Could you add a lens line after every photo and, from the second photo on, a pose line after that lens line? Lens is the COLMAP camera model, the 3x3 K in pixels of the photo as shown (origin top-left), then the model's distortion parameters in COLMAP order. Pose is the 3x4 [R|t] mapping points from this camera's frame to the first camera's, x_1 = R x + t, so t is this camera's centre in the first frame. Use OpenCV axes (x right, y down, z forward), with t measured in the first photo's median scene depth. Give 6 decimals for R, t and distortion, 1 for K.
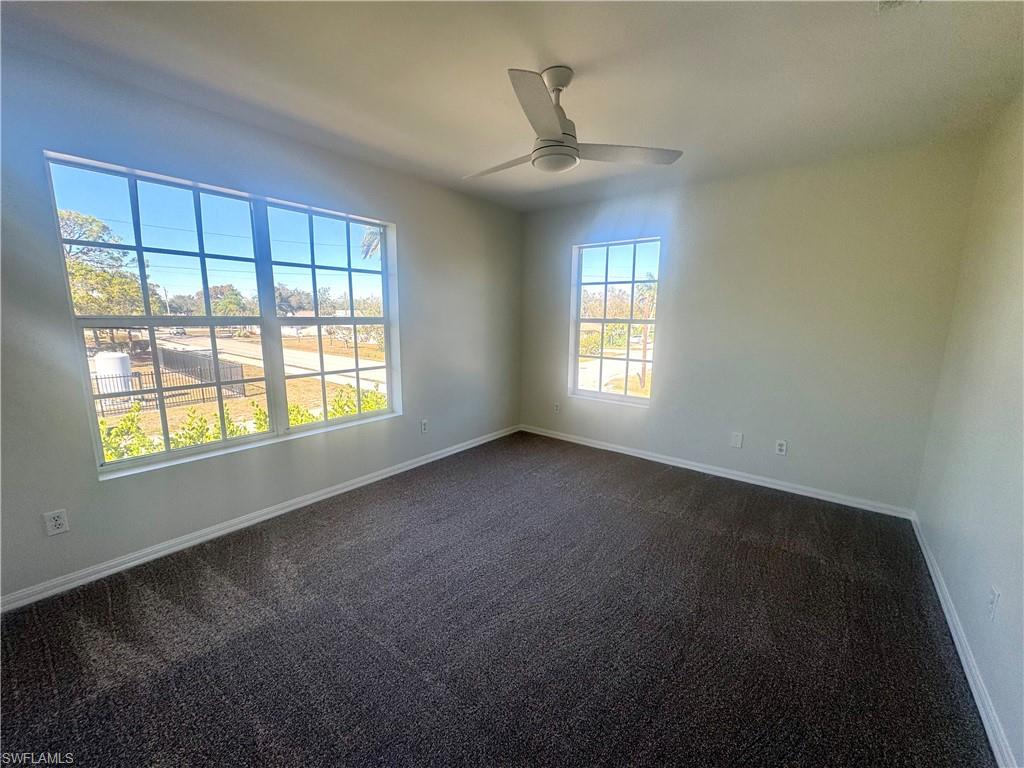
lens RADIAL K [[408.7, 0, 512.0], [0, 408.7, 384.0], [0, 0, 1]] dist [-0.001328, 0.000180]
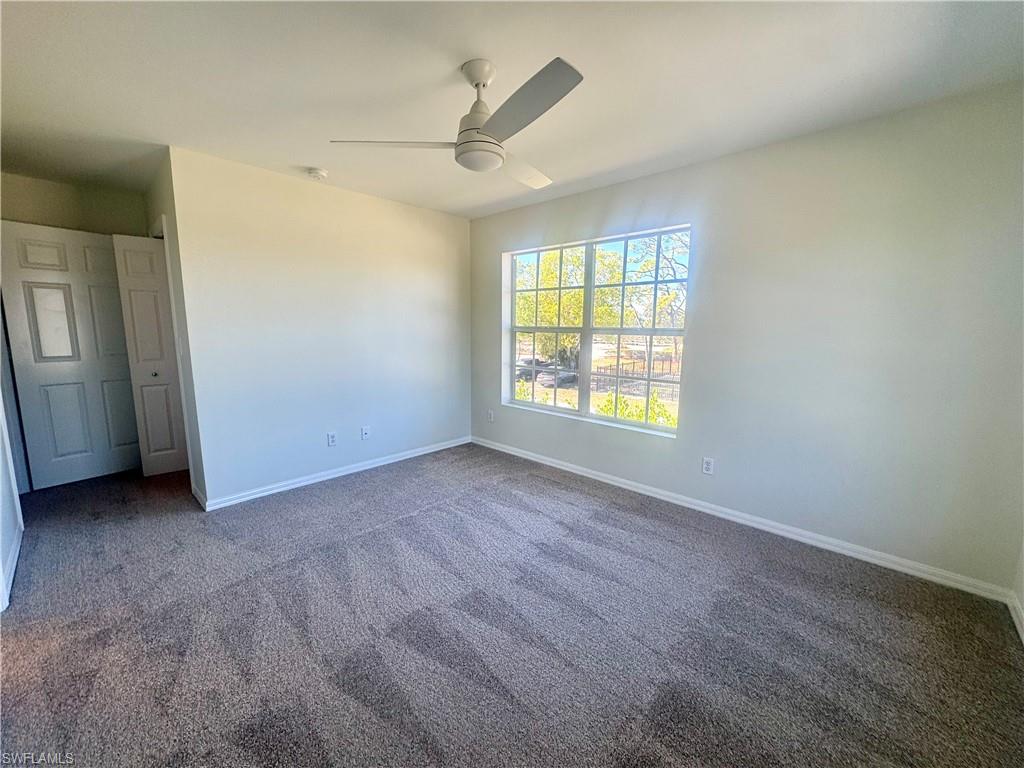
lens RADIAL K [[408.7, 0, 512.0], [0, 408.7, 384.0], [0, 0, 1]] dist [-0.001328, 0.000180]
pose [[-0.111156, 0.143829, -0.983340, 0.718072], [-0.154533, 0.974935, 0.160068, -0.145589], [0.981715, 0.169751, -0.086143, 0.830042]]
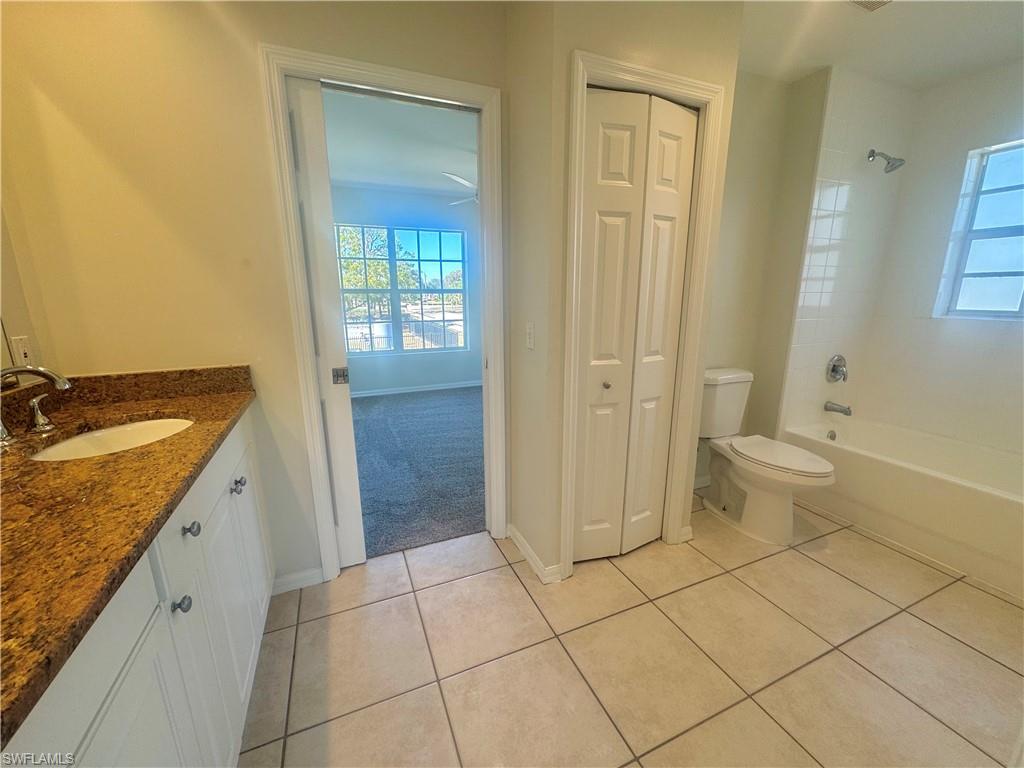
lens RADIAL K [[408.7, 0, 512.0], [0, 408.7, 384.0], [0, 0, 1]] dist [-0.001328, 0.000180]
pose [[0.880509, 0.092411, -0.464936, 0.729480], [-0.067614, 0.995269, 0.069769, 0.095585], [0.469183, -0.029996, 0.882591, -0.389387]]
